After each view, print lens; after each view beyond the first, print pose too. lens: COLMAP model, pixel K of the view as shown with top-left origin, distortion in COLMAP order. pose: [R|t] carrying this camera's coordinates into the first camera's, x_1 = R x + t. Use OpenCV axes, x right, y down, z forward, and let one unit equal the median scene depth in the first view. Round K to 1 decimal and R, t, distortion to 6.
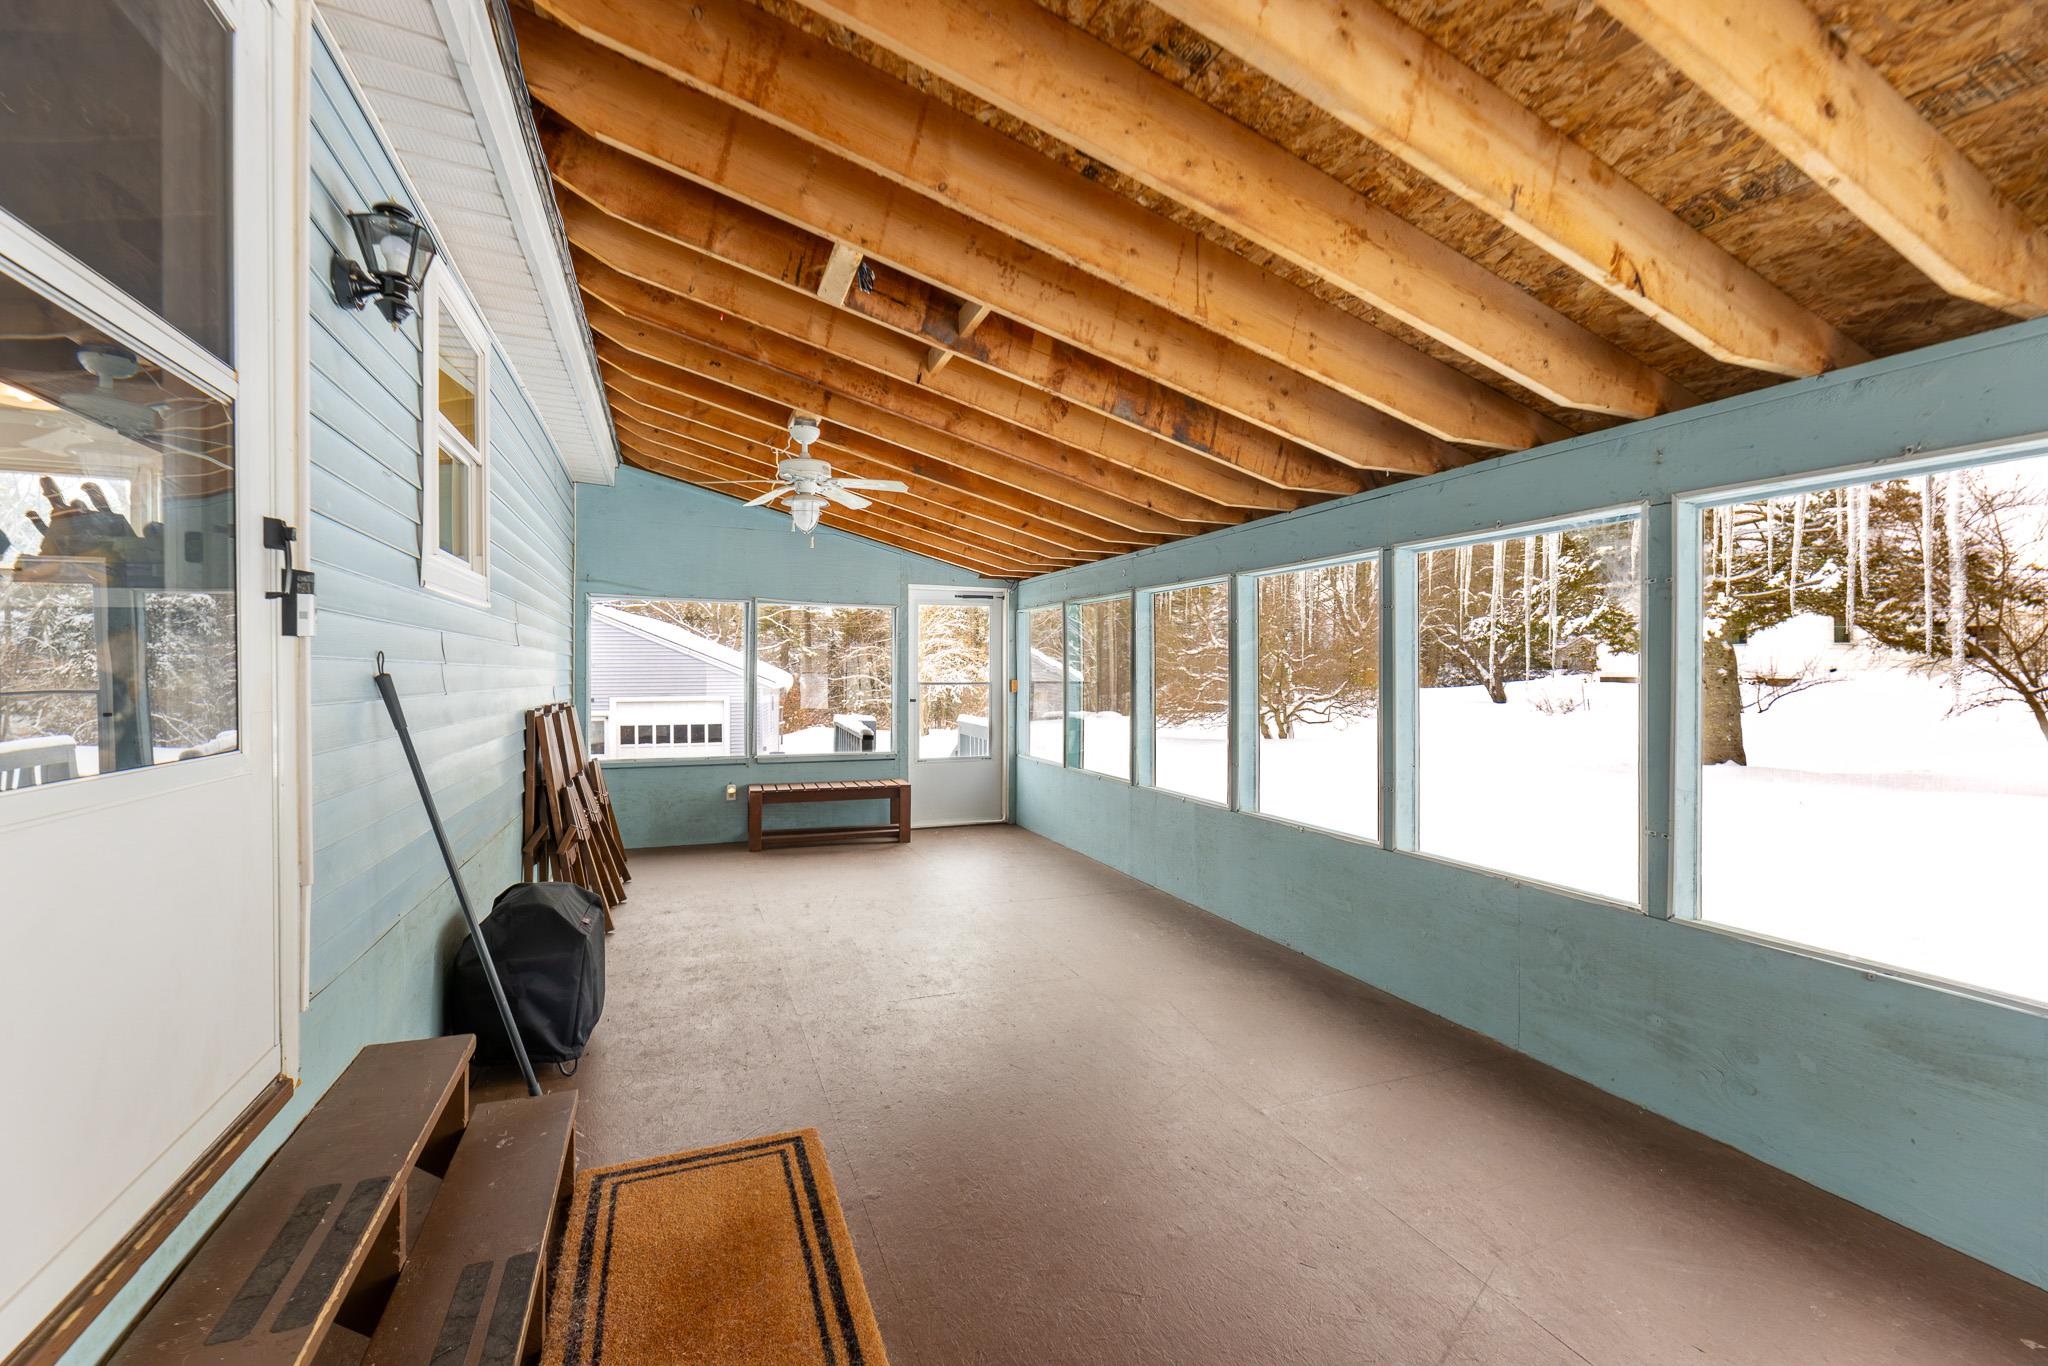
lens RADIAL K [[855.6, 0, 991.1], [0, 855.6, 670.7], [0, 0, 1]] dist [0.000612, 0.000012]
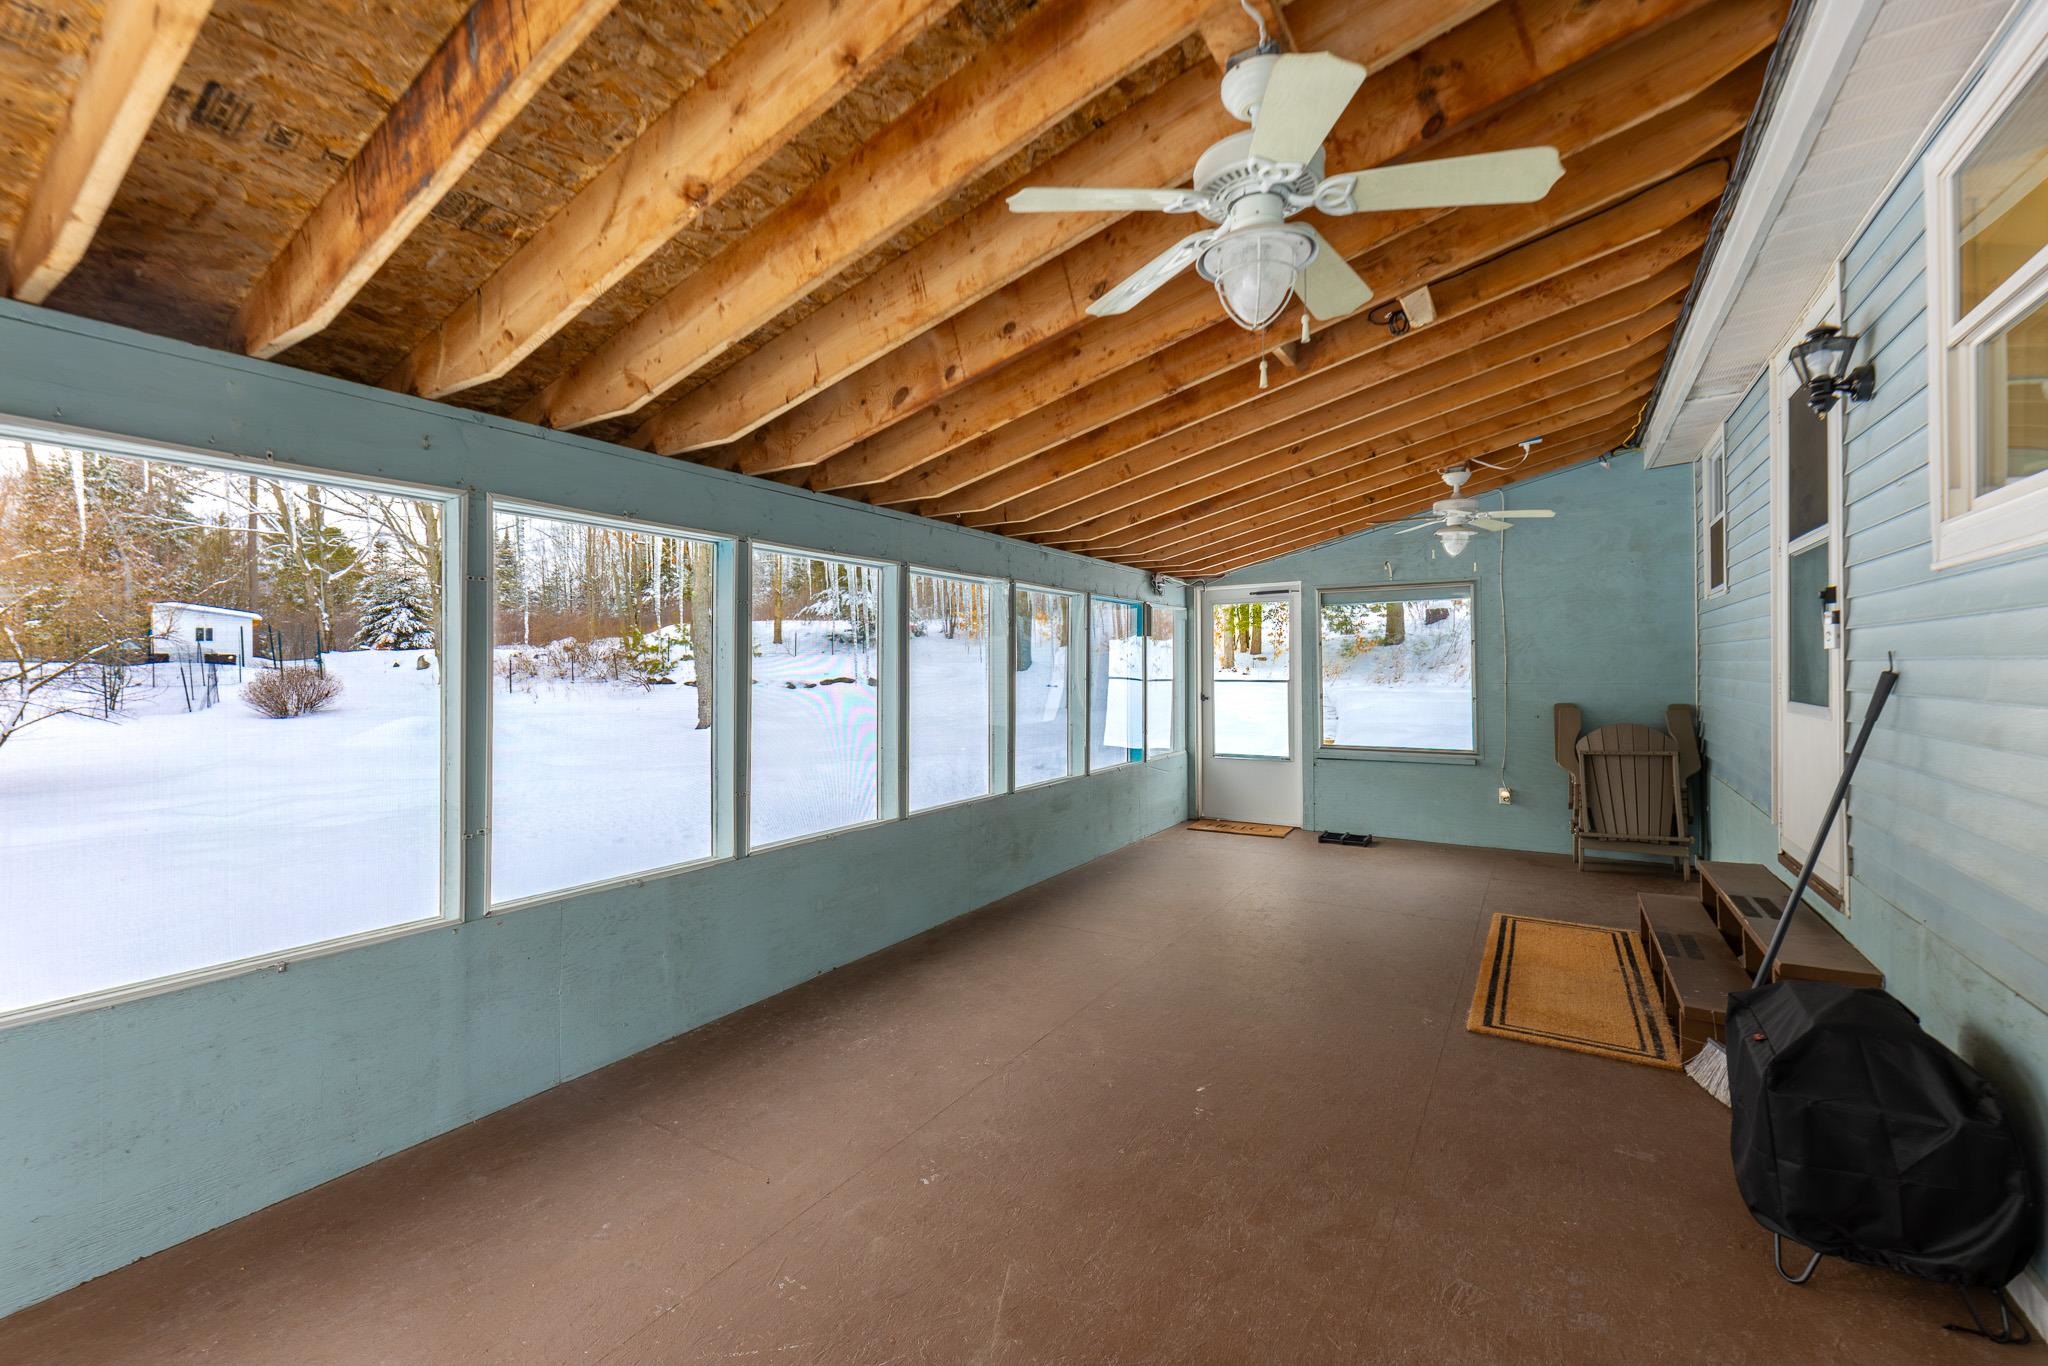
lens RADIAL K [[855.6, 0, 991.1], [0, 855.6, 670.7], [0, 0, 1]] dist [0.000612, 0.000012]
pose [[-0.594662, -0.002081, 0.803973, -0.526793], [0.000872, 0.999994, 0.003233, 0.001227], [-0.803976, 0.002623, -0.594657, 1.519892]]
